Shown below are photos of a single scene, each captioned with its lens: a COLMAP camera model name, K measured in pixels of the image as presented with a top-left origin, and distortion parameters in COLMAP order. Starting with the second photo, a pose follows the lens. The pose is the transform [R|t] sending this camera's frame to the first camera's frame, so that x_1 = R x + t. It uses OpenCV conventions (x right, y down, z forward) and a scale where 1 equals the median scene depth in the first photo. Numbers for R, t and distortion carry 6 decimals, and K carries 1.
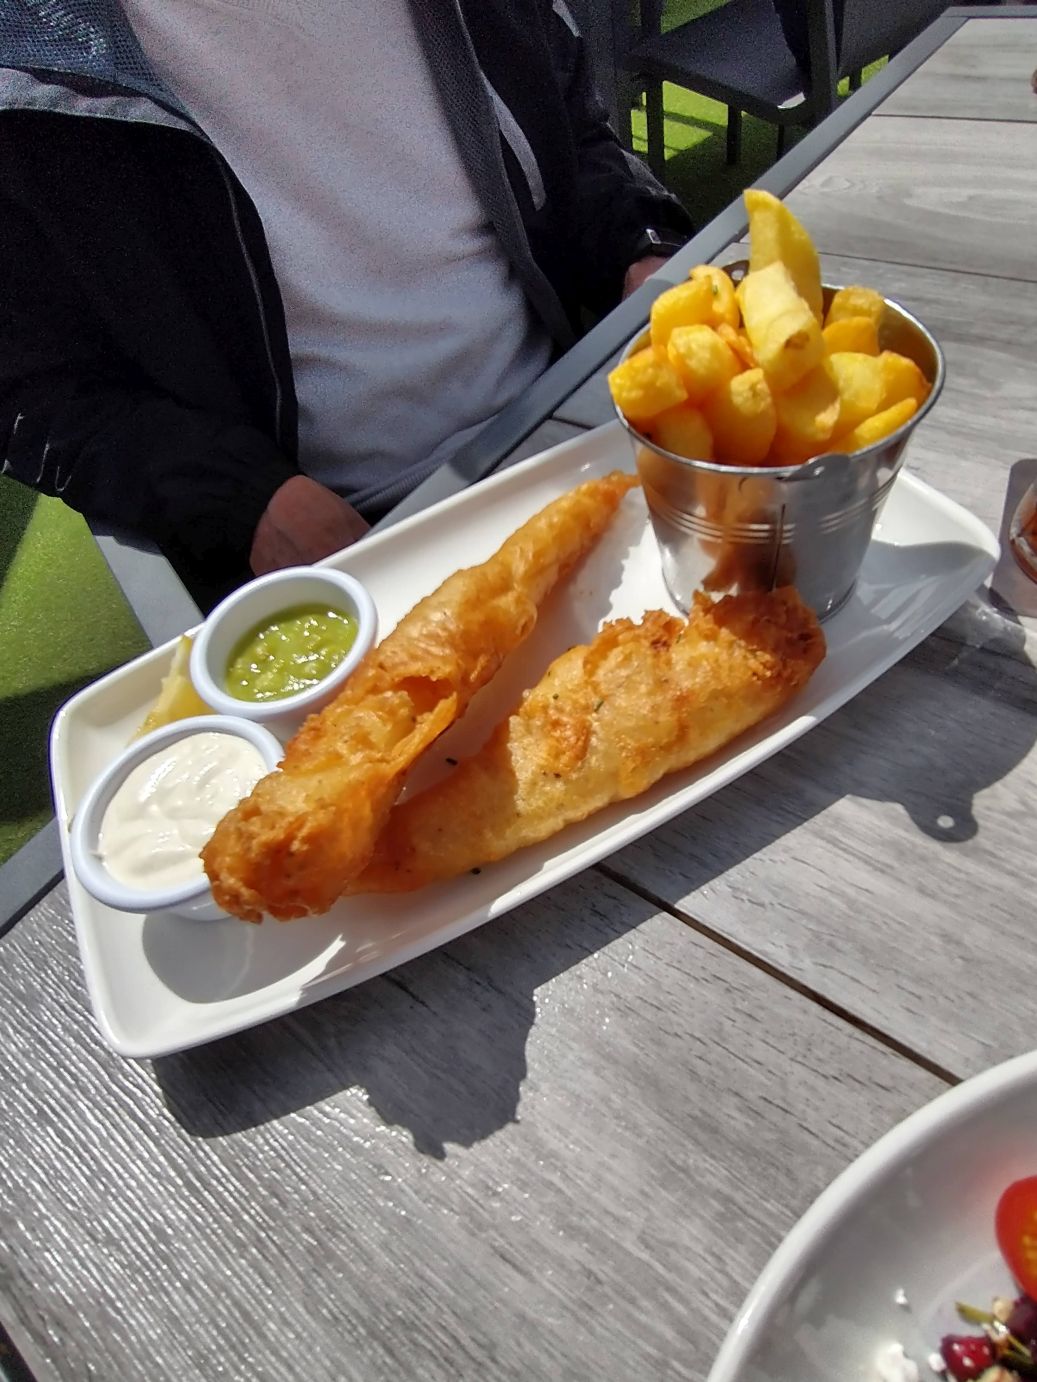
lens RADIAL K [[813.8, 0, 520.4], [0, 813.8, 692.9], [0, 0, 1]] dist [0.000619, 0.000201]
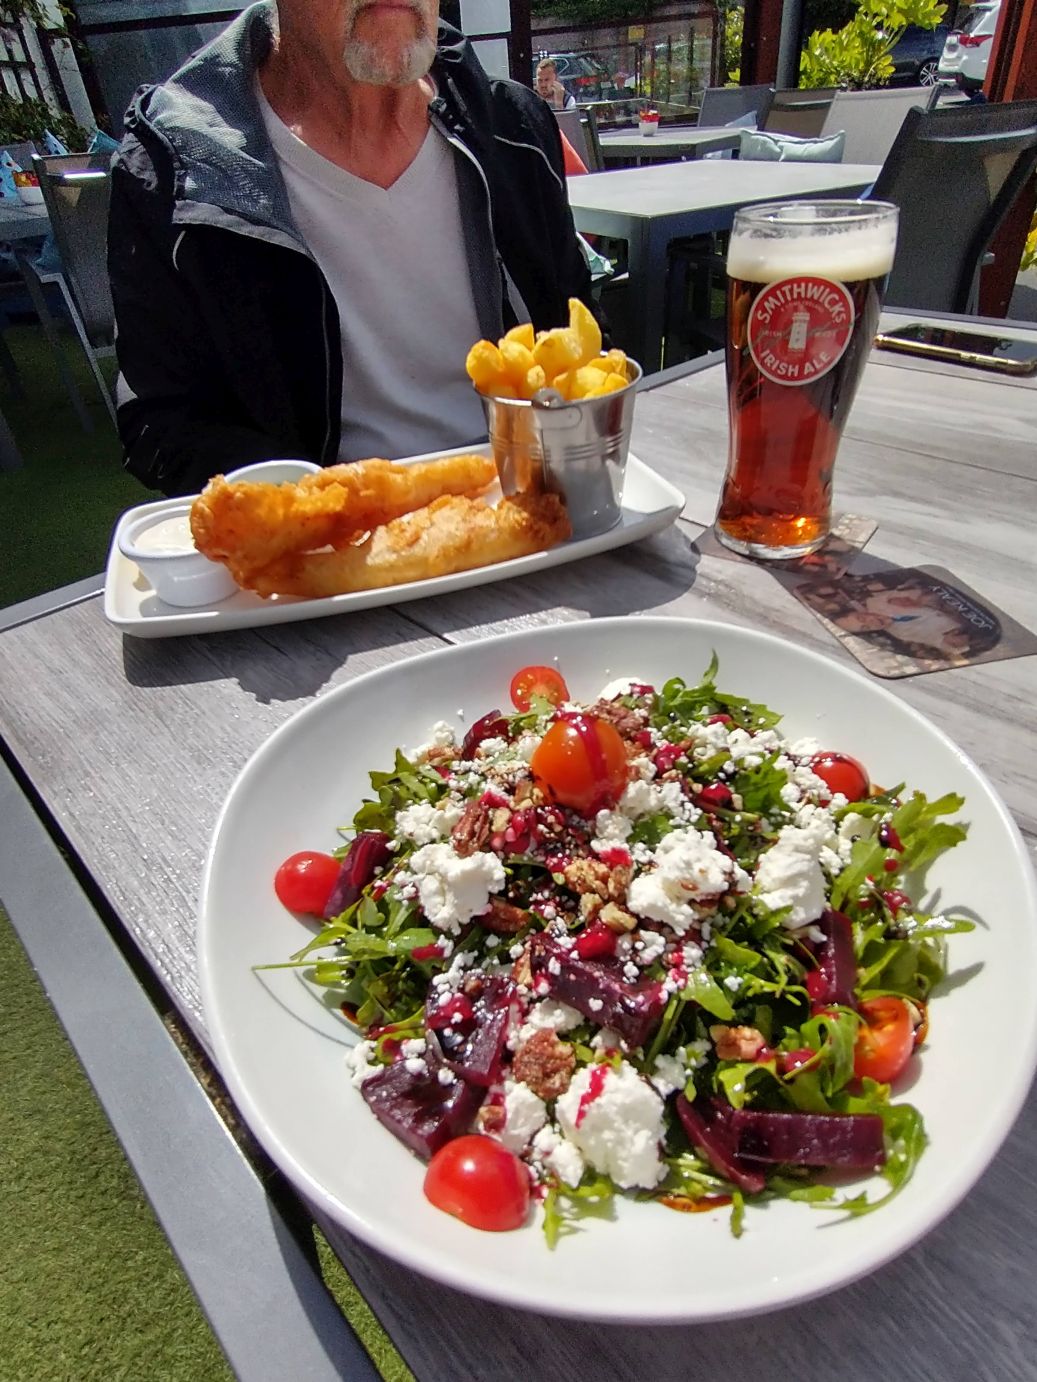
lens RADIAL K [[813.8, 0, 520.9], [0, 813.8, 686.8], [0, 0, 1]] dist [0.000619, 0.000201]
pose [[0.979239, 0.195004, -0.055364, 0.465497], [-0.202646, 0.948626, -0.242989, 0.746510], [0.005136, 0.249164, 0.968448, -0.628438]]
